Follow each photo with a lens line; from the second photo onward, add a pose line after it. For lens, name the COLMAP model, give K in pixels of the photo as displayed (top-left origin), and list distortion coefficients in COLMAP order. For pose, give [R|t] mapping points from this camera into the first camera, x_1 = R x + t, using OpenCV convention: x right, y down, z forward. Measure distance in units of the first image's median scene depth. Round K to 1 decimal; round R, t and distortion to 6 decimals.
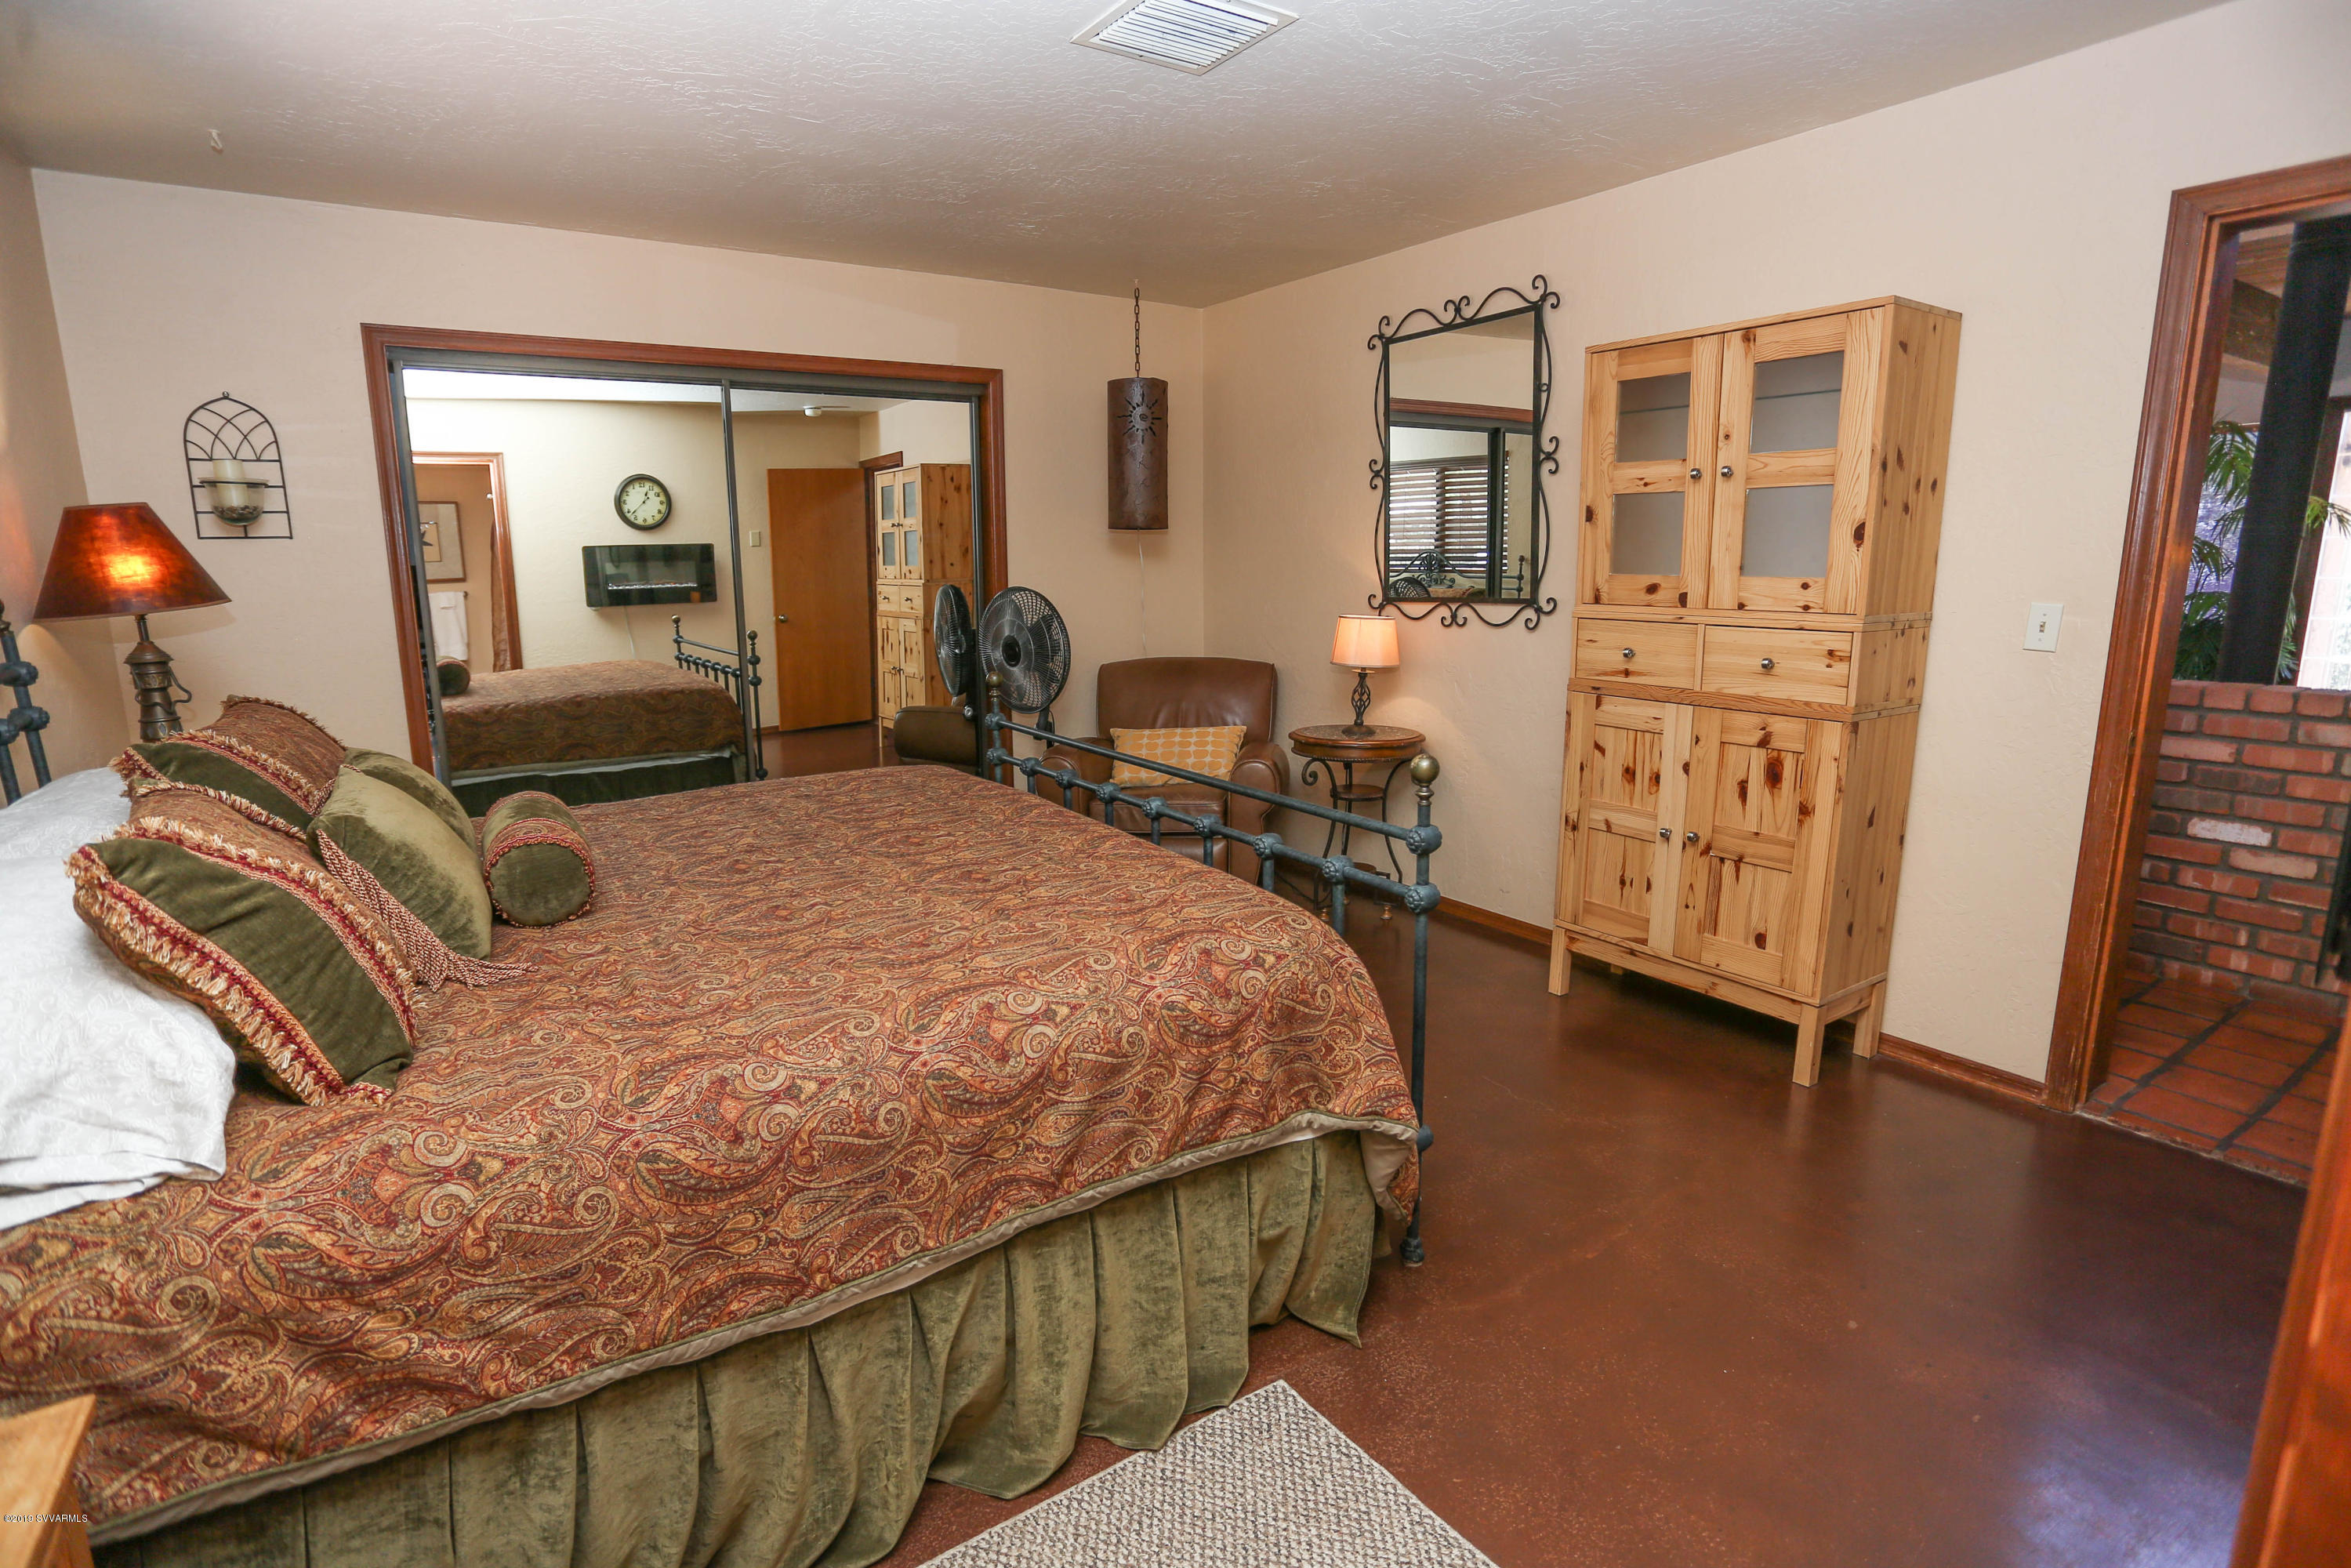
lens RADIAL K [[1169.4, 0, 1202.3], [0, 1169.4, 779.1], [0, 0, 1]] dist [-0.074584, 0.027068]
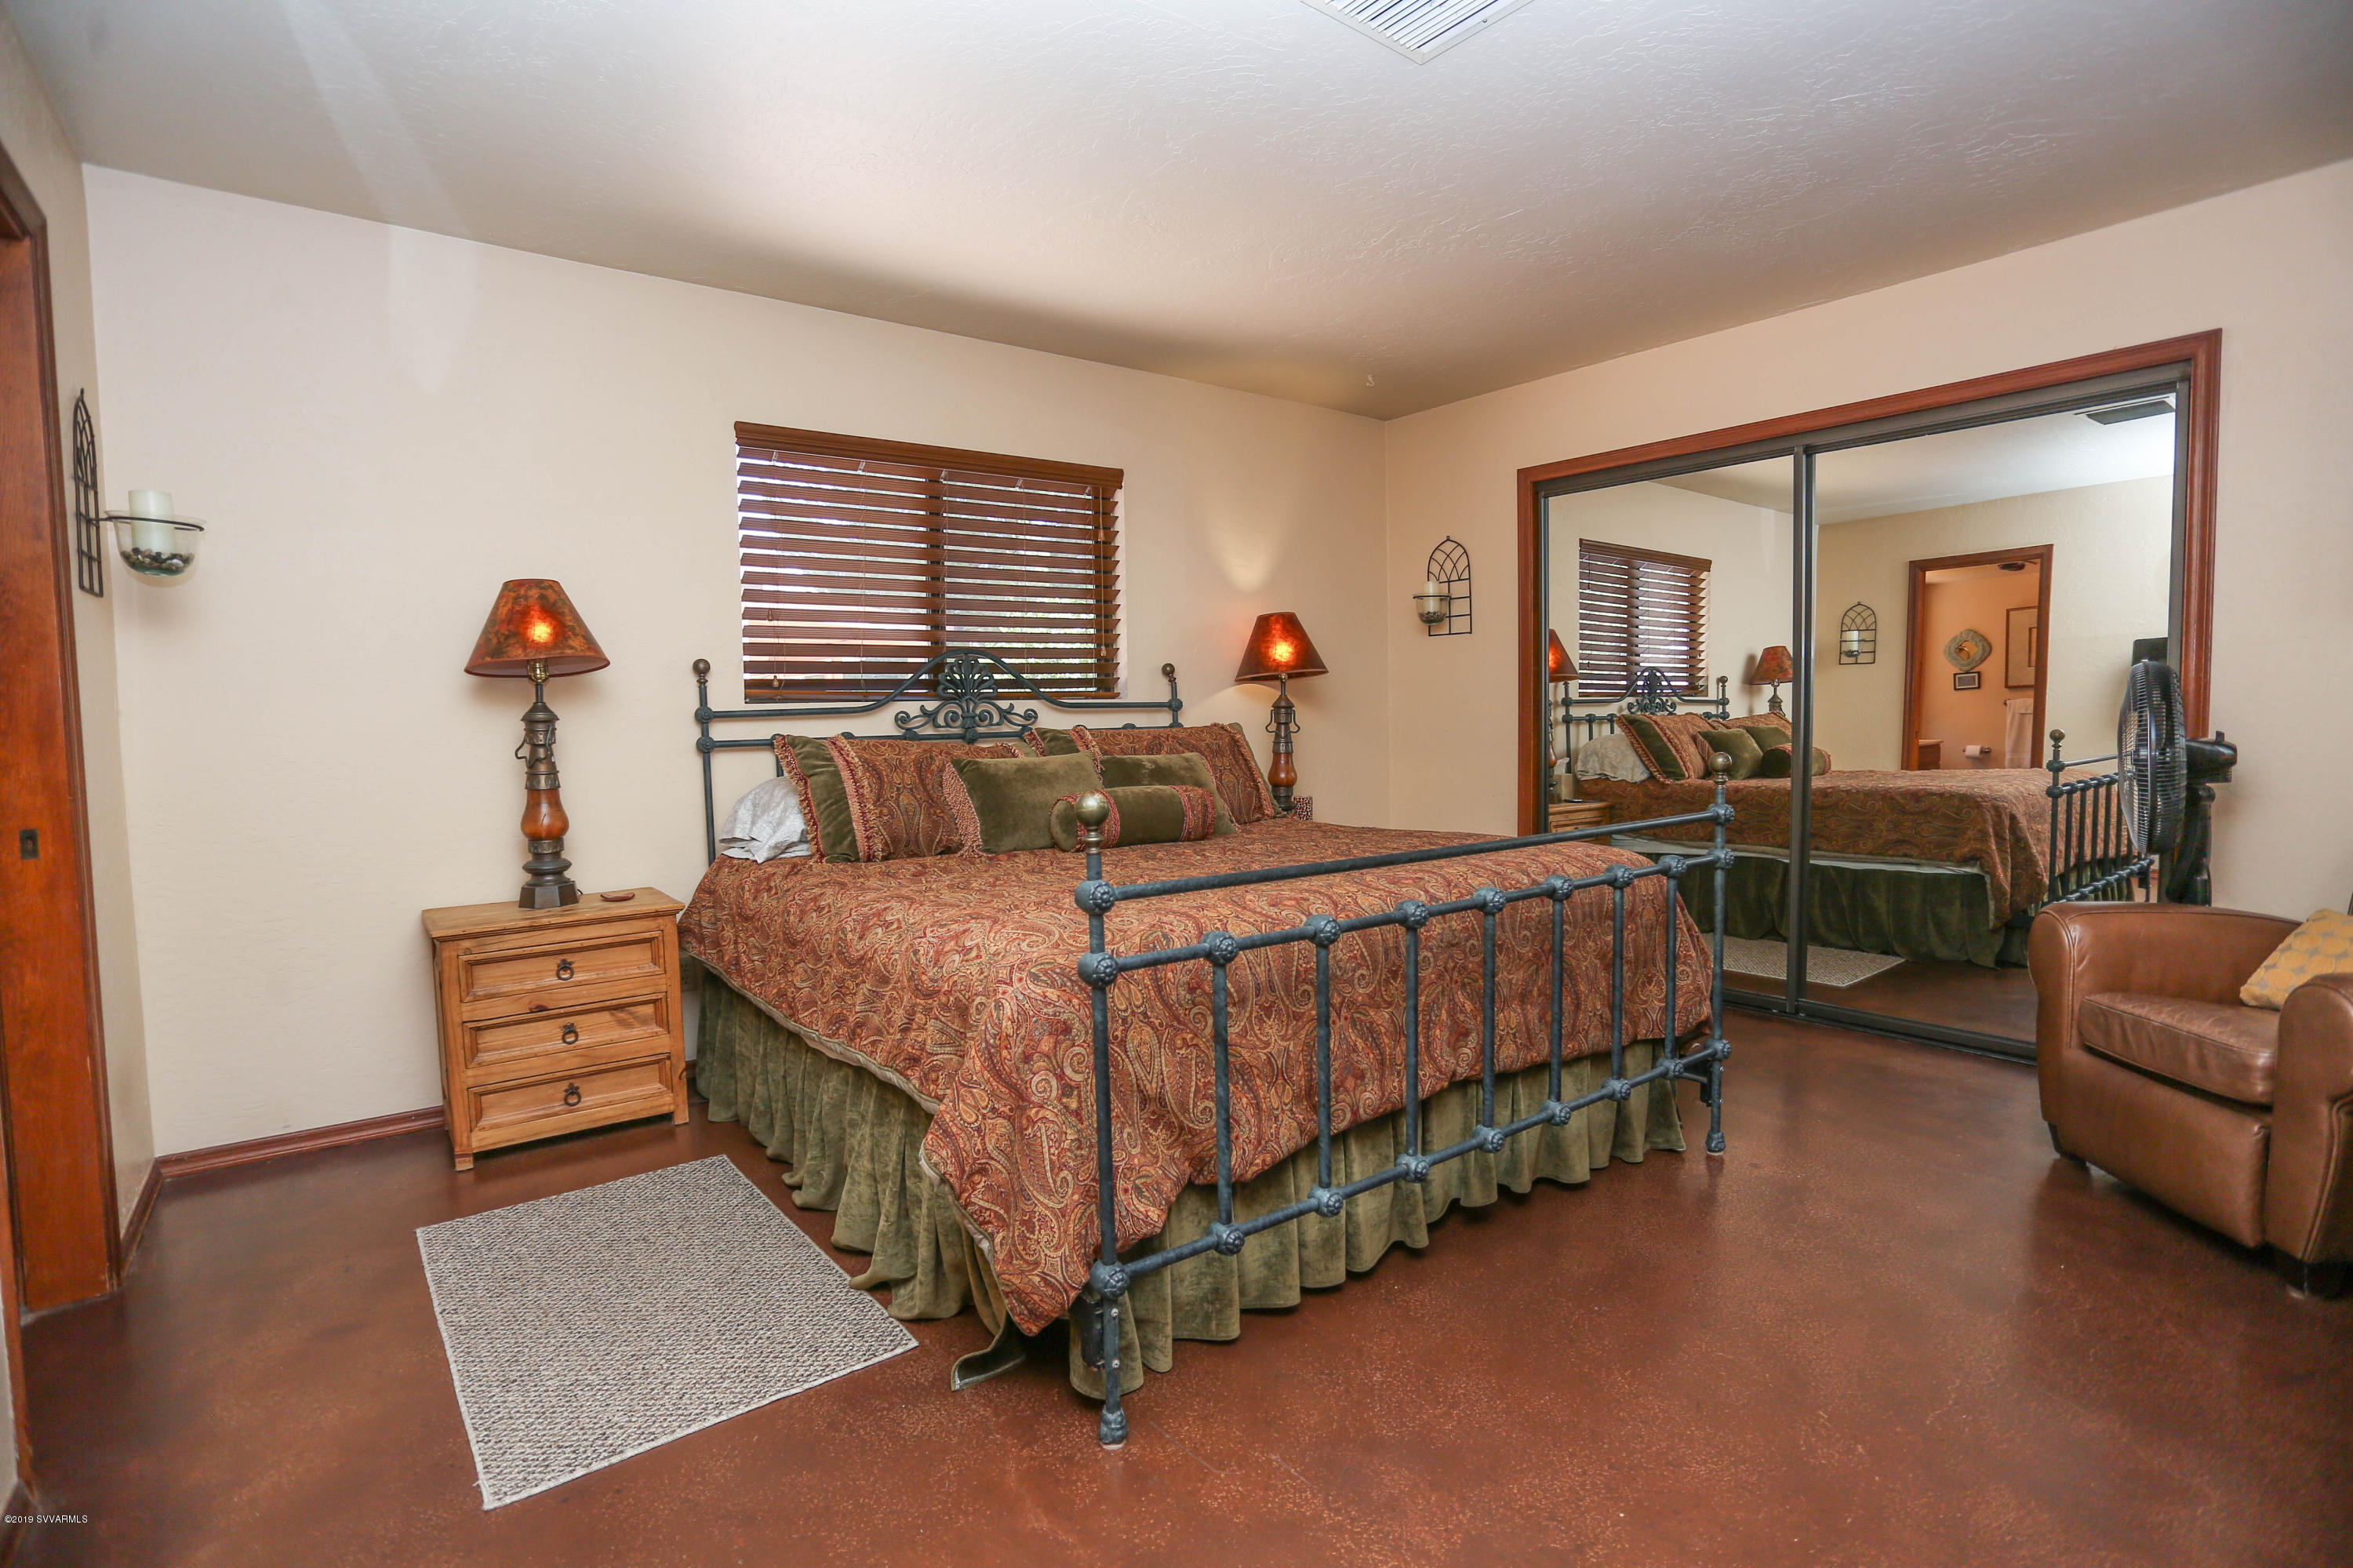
lens RADIAL K [[1170.4, 0, 1203.3], [0, 1170.4, 779.1], [0, 0, 1]] dist [-0.074584, 0.027068]
pose [[0.042007, 0.058044, -0.997430, 0.627706], [-0.173889, 0.983500, 0.049910, -0.051319], [0.983869, 0.171345, 0.051407, 0.633906]]
